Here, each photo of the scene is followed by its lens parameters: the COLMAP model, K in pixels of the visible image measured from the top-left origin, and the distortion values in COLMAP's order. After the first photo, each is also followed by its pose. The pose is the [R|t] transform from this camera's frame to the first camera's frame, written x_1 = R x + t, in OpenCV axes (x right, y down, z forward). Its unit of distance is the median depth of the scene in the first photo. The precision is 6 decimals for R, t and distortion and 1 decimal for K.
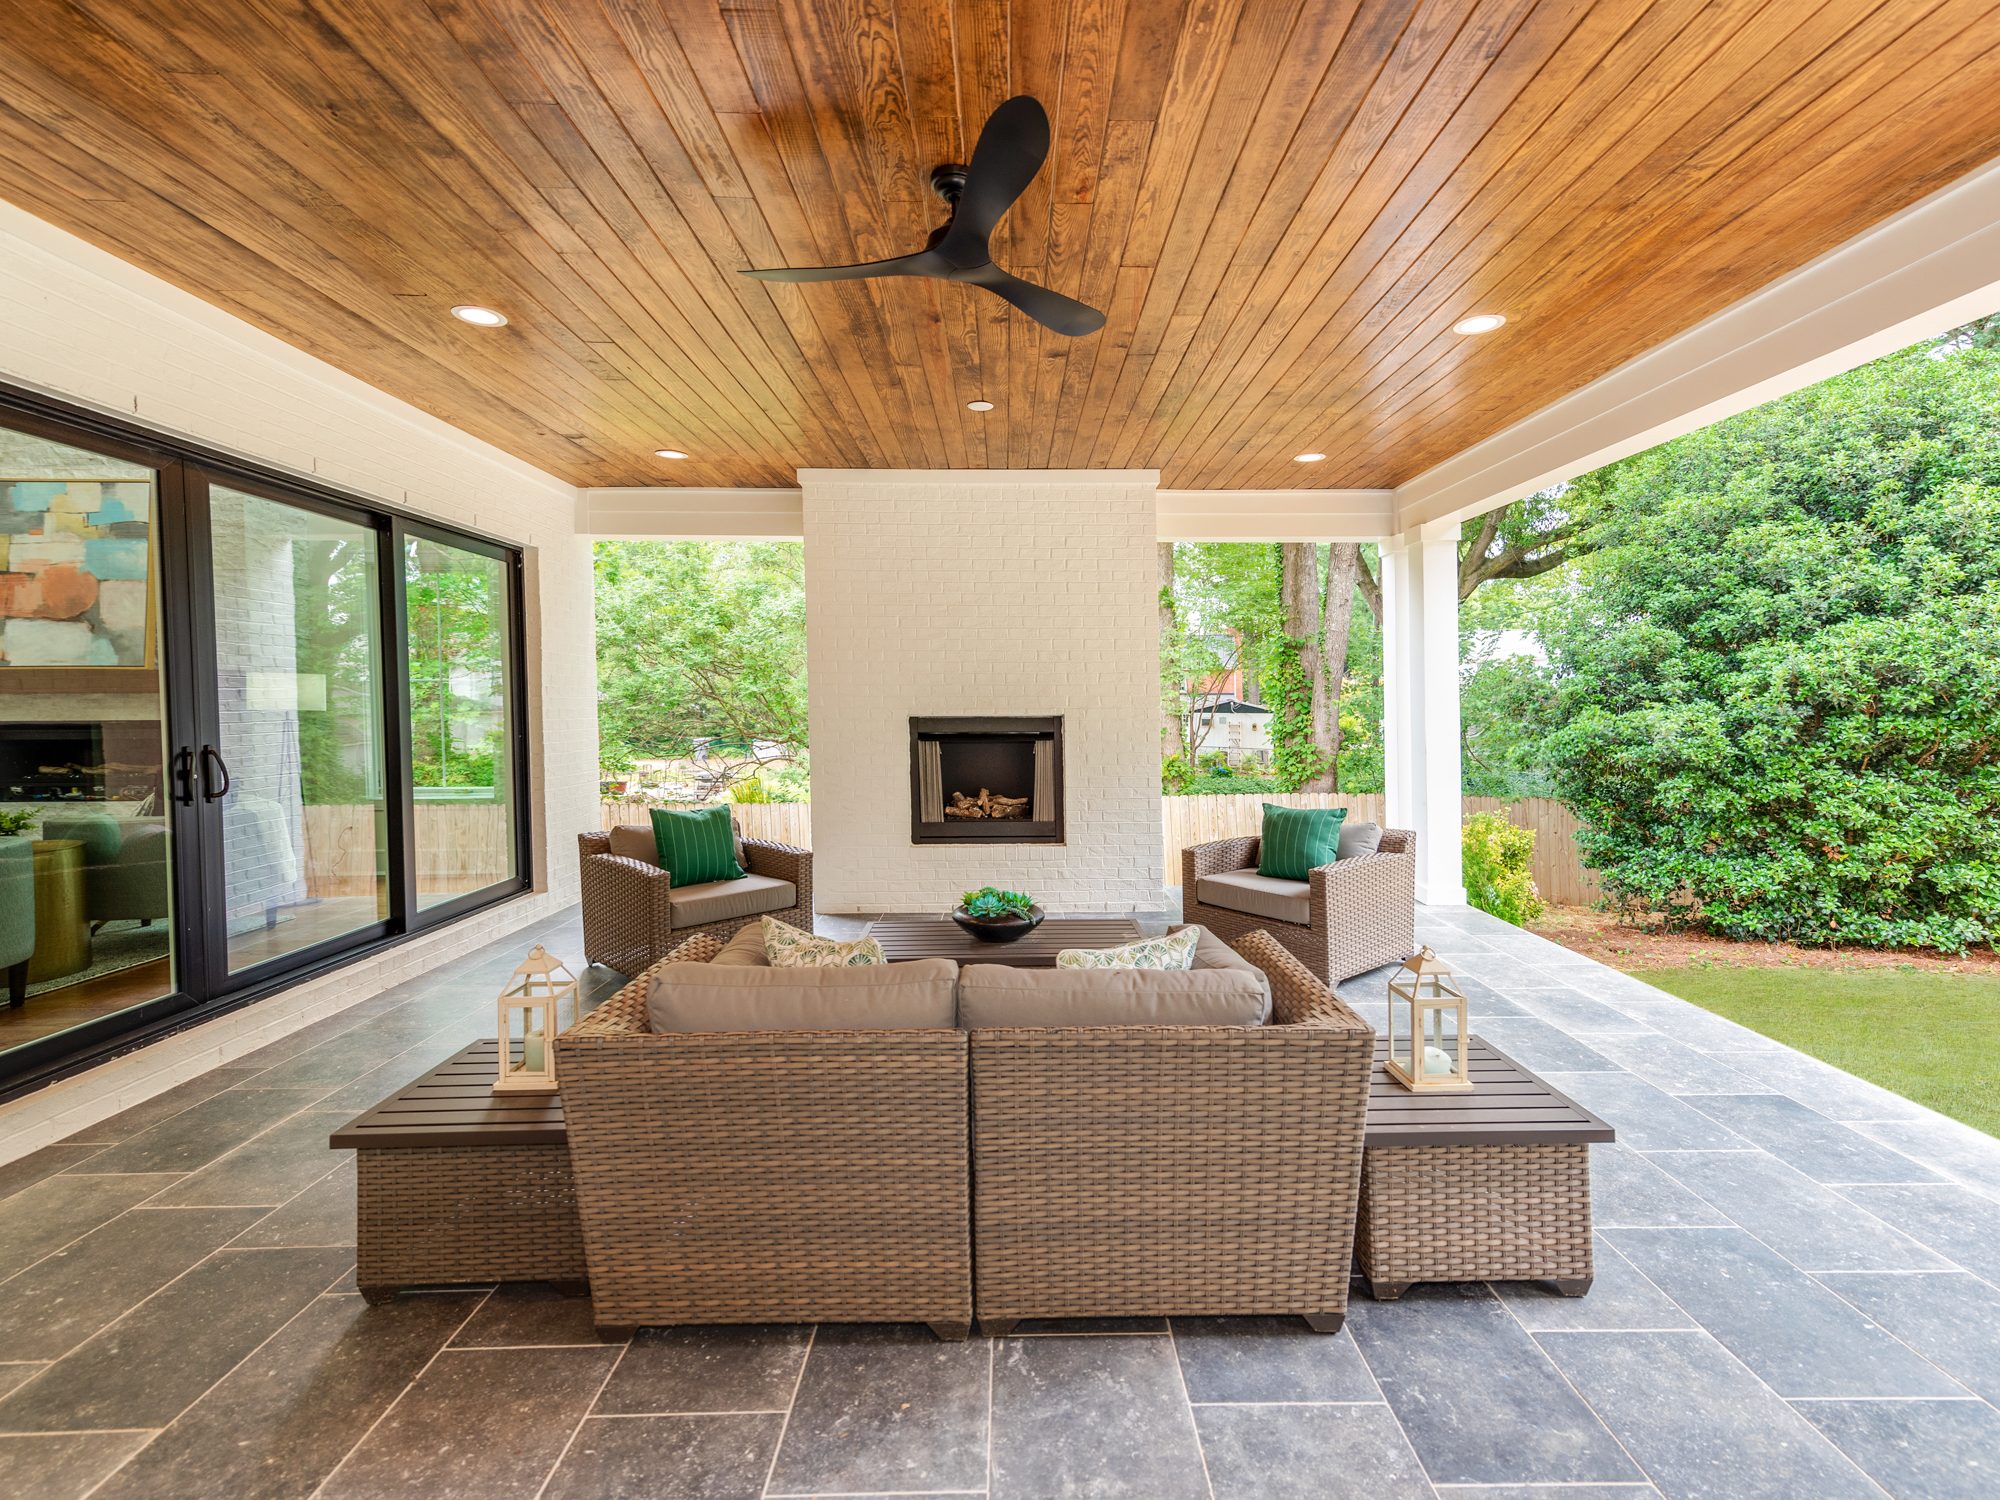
lens RADIAL K [[908.4, 0, 997.6], [0, 908.4, 720.9], [0, 0, 1]] dist [0.001067, 0.000034]
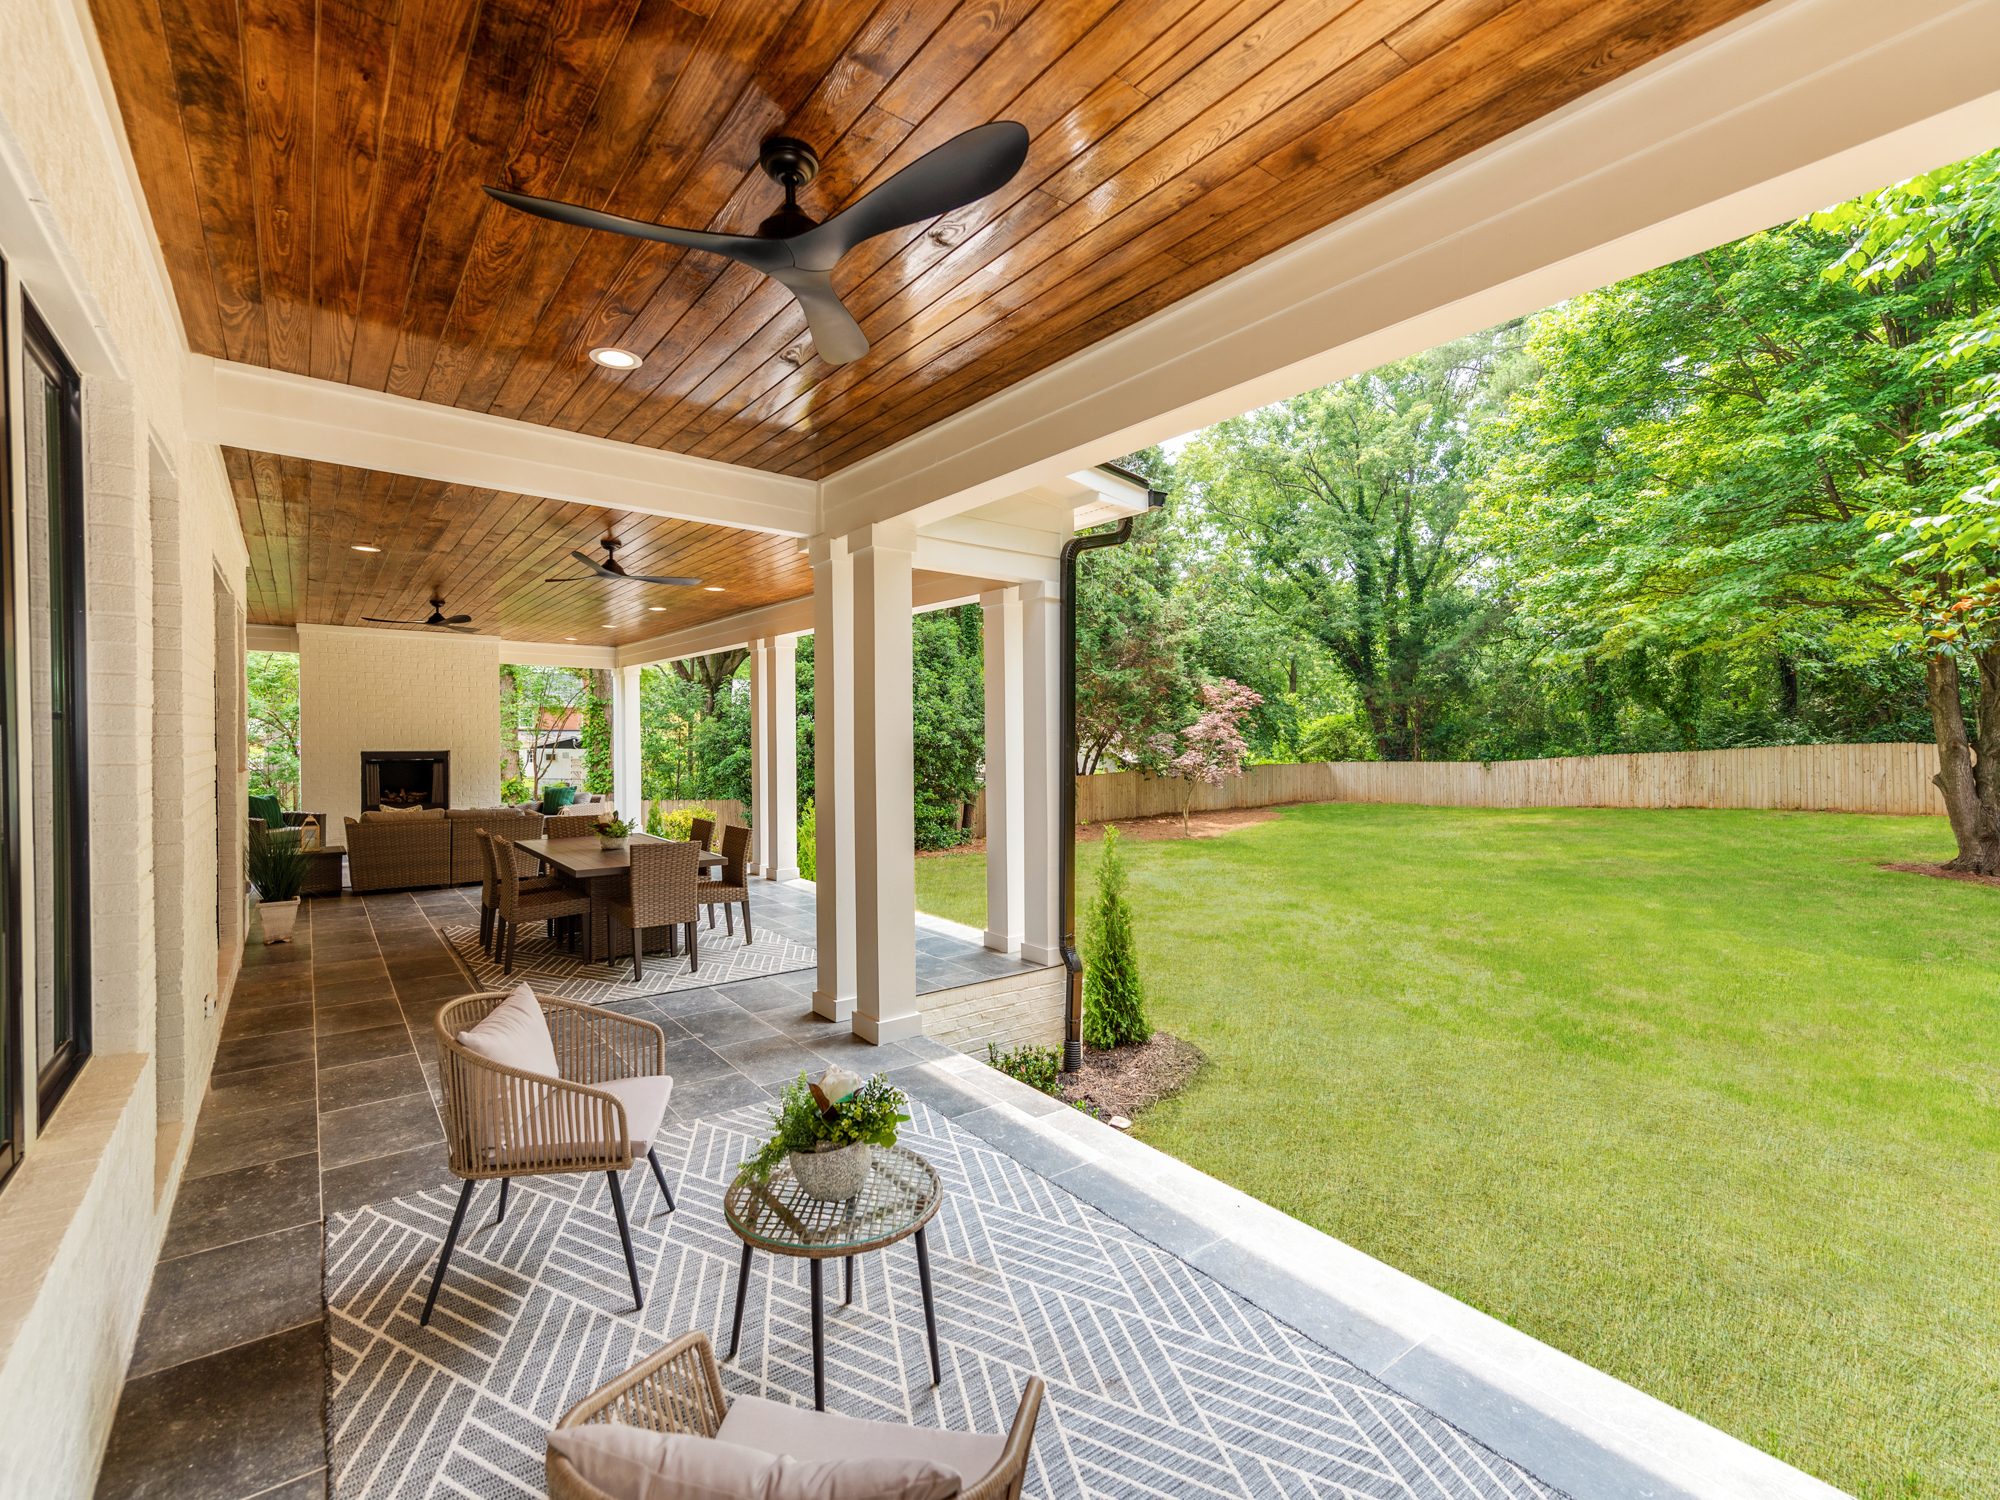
lens RADIAL K [[908.4, 0, 997.6], [0, 908.4, 720.9], [0, 0, 1]] dist [0.001067, 0.000034]
pose [[0.780603, 0.019620, 0.624719, -0.112569], [0.004515, 0.999304, -0.037026, 0.003656], [-0.625011, 0.031724, 0.779971, -0.634082]]
